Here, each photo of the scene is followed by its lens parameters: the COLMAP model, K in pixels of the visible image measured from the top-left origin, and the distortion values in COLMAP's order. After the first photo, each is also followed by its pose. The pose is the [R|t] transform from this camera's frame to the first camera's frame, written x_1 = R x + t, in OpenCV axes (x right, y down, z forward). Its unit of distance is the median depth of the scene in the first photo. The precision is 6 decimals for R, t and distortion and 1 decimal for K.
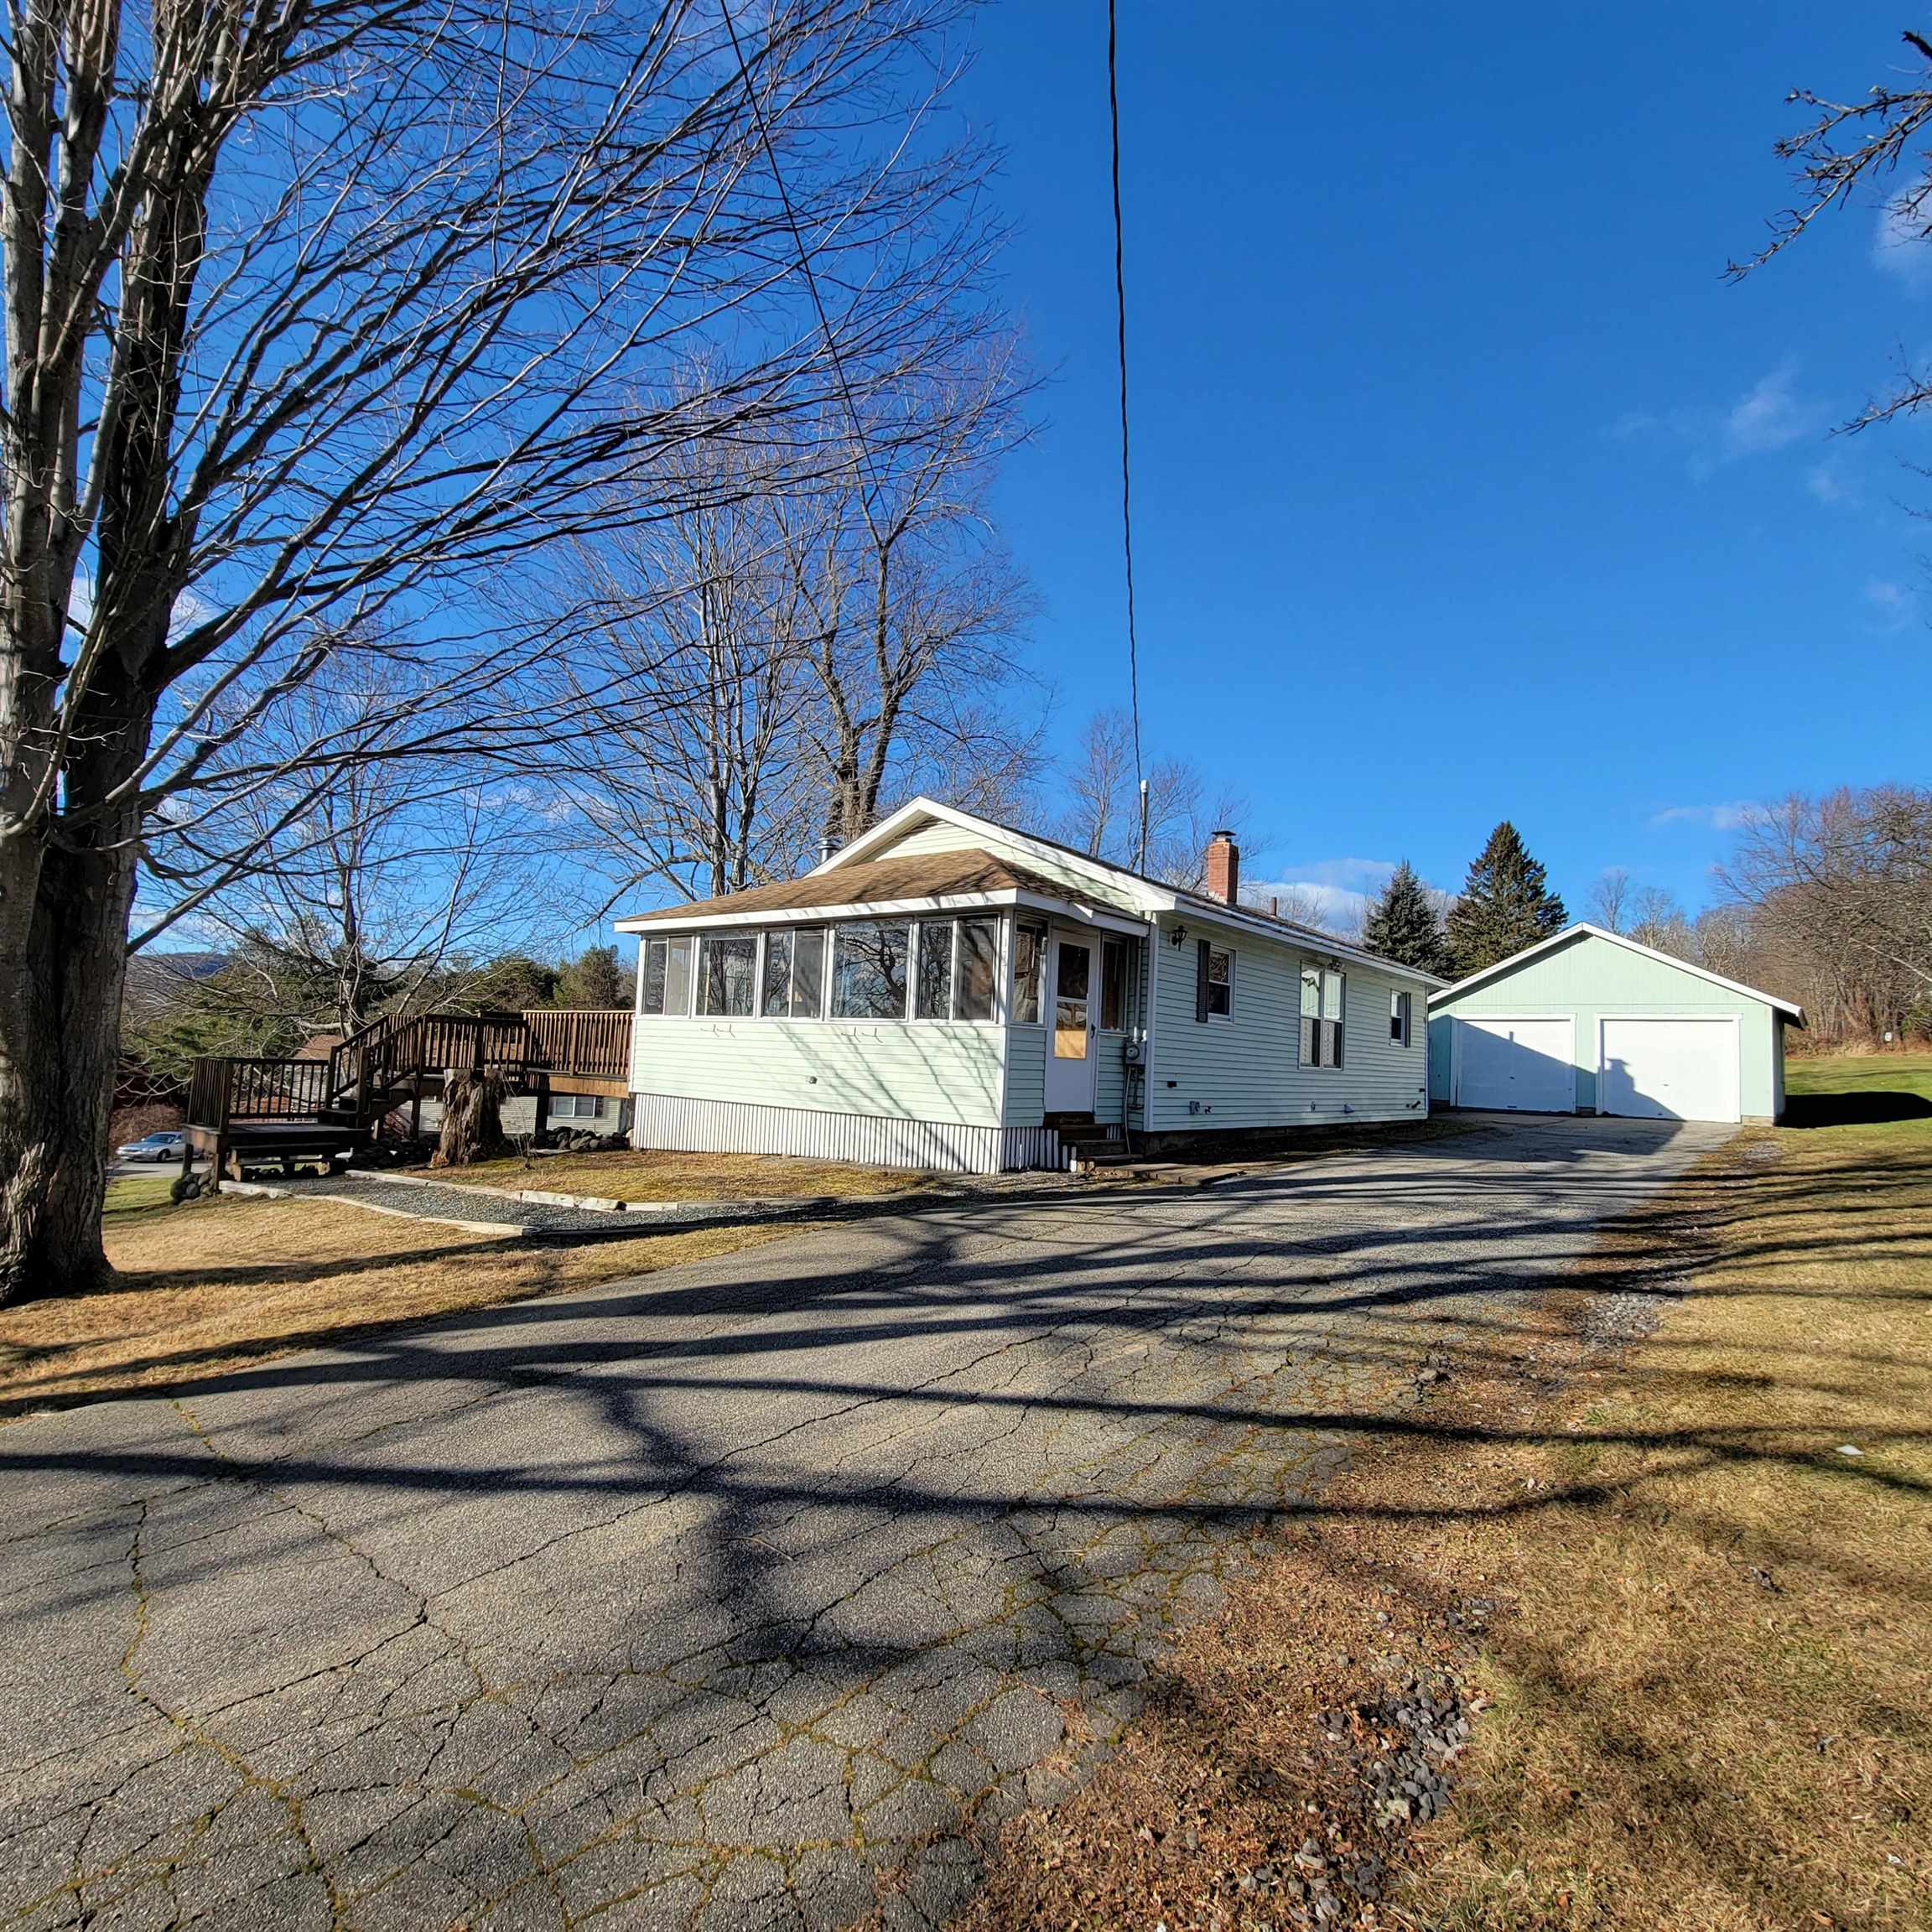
lens RADIAL K [[1050.3, 0, 958.8], [0, 1050.3, 982.2], [0, 0, 1]] dist [-0.005045, 0.003929]
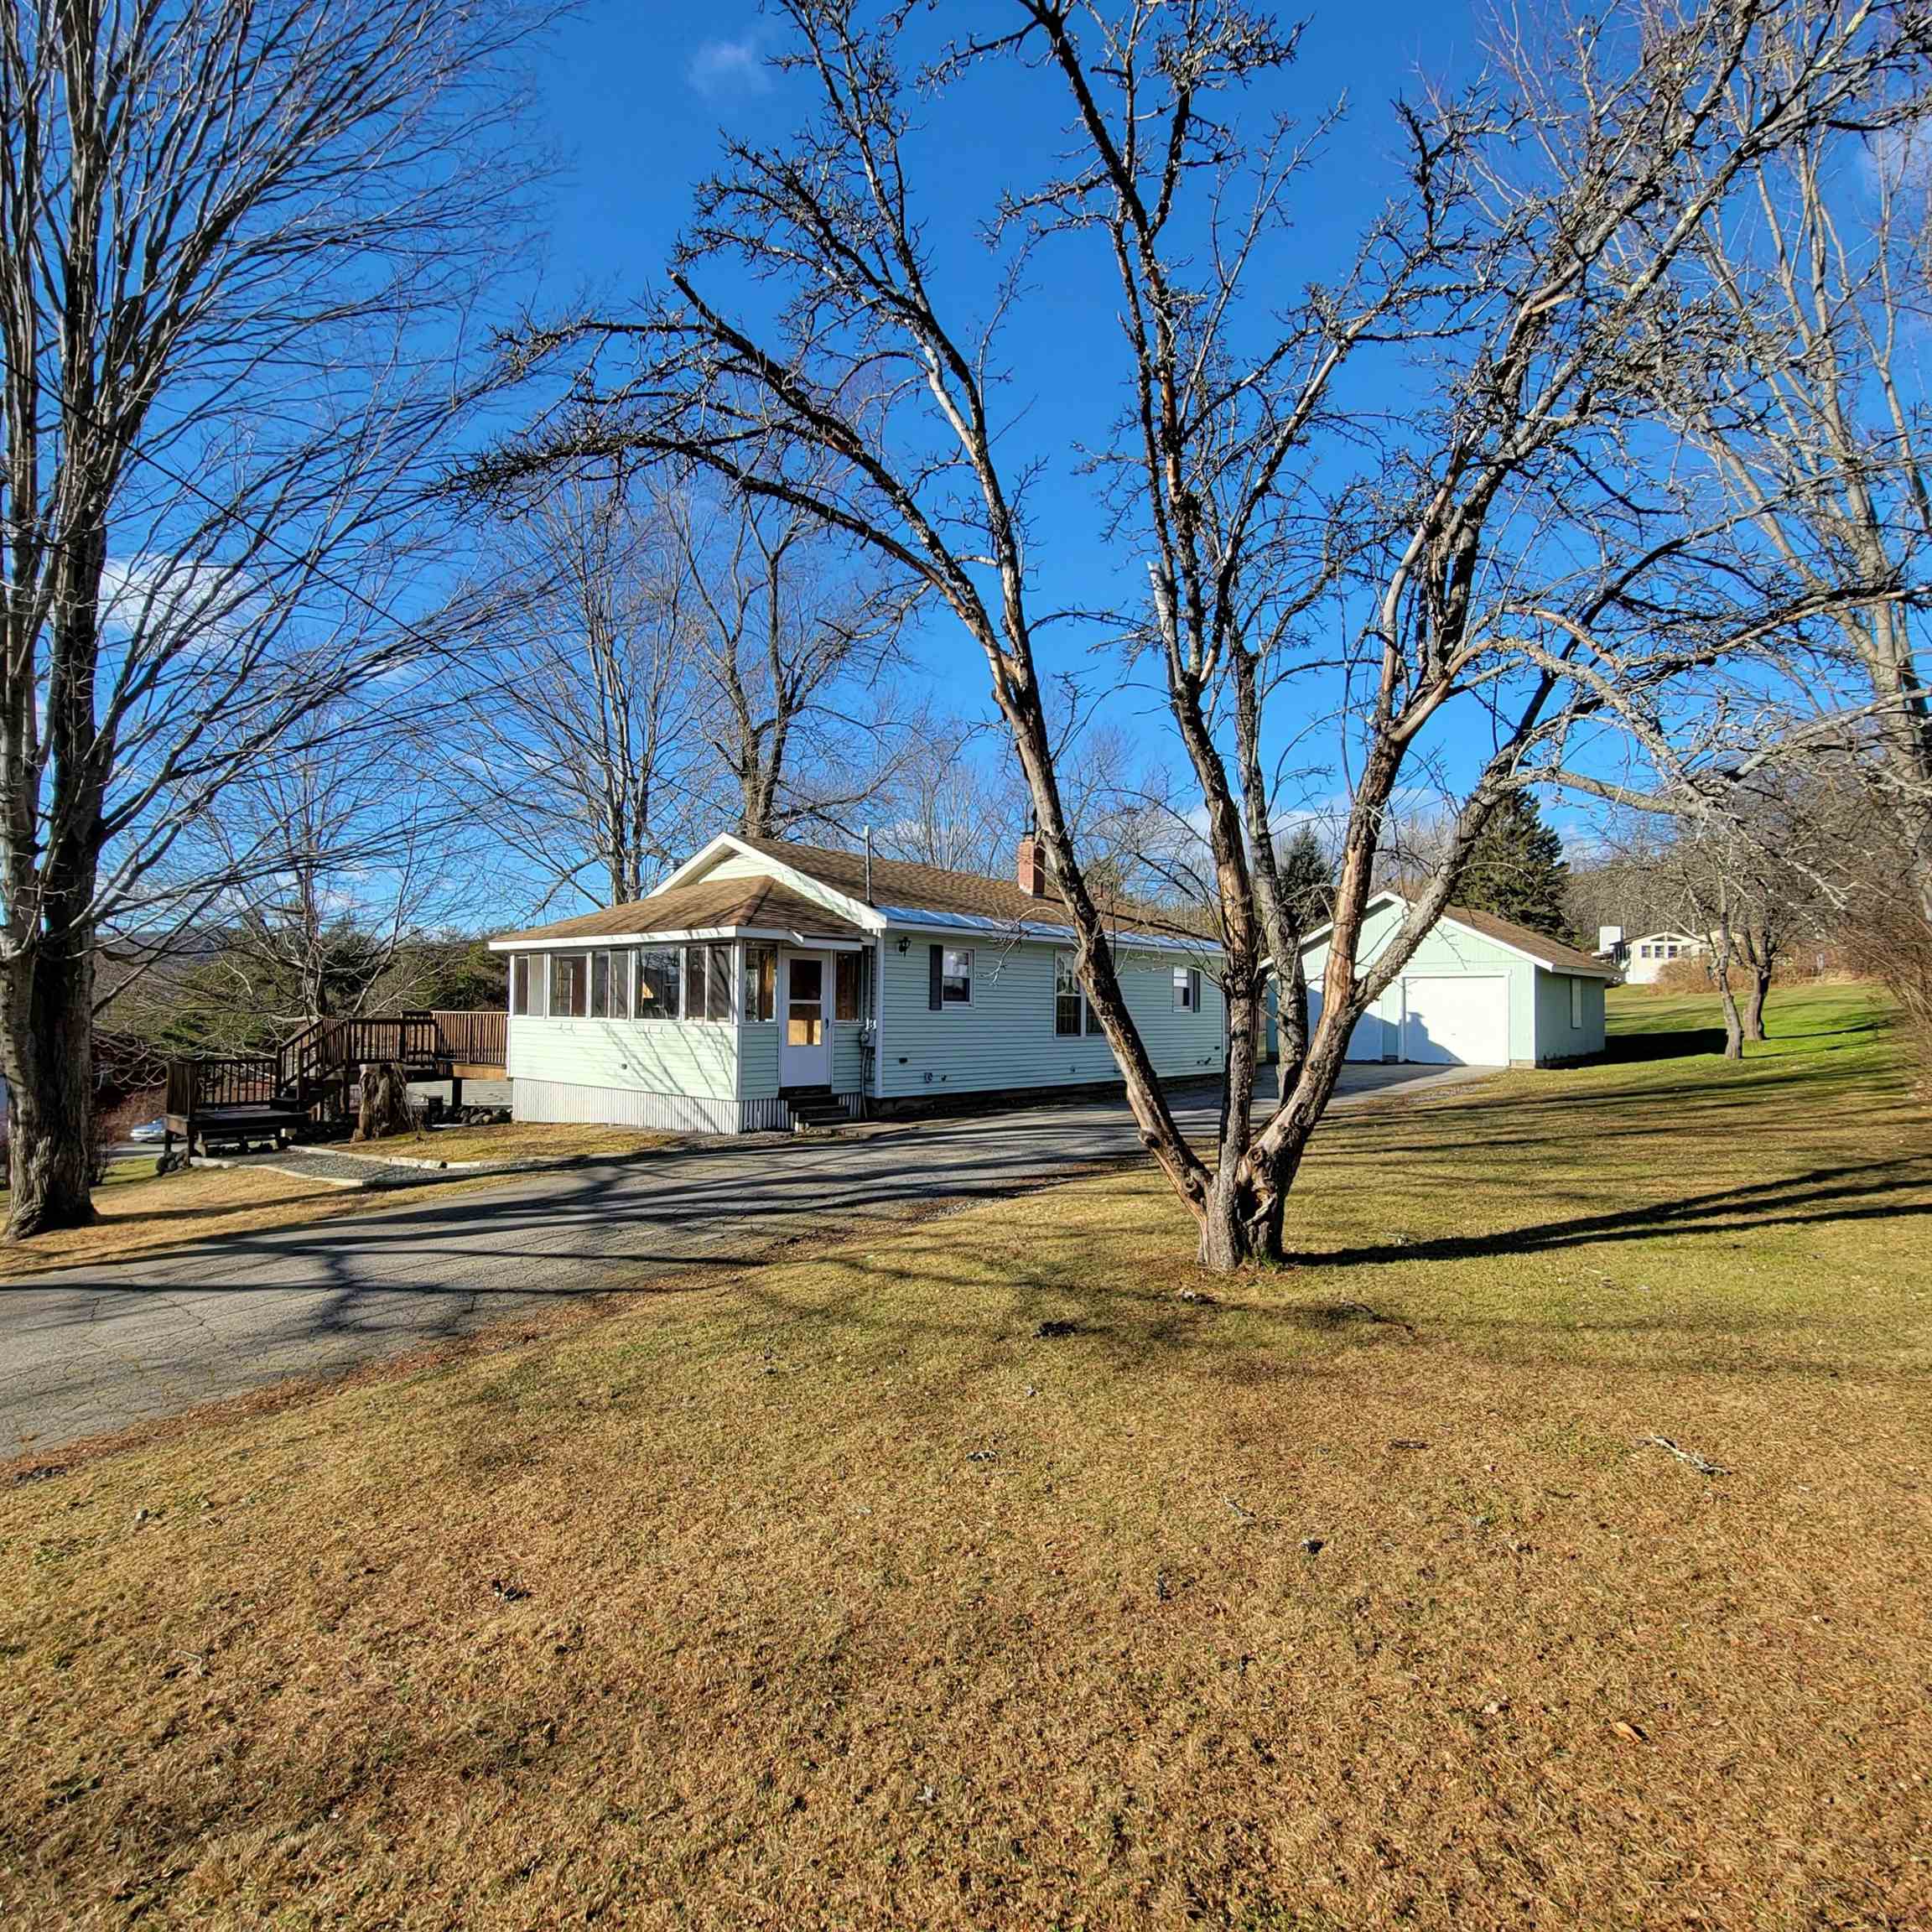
lens RADIAL K [[1108.0, 0, 966.3], [0, 1108.0, 983.8], [0, 0, 1]] dist [-0.004230, 0.000414]
pose [[0.998927, -0.035409, -0.029835, 0.355893], [0.036887, 0.998040, 0.050546, -0.068407], [0.027987, -0.051592, 0.998276, -0.386101]]
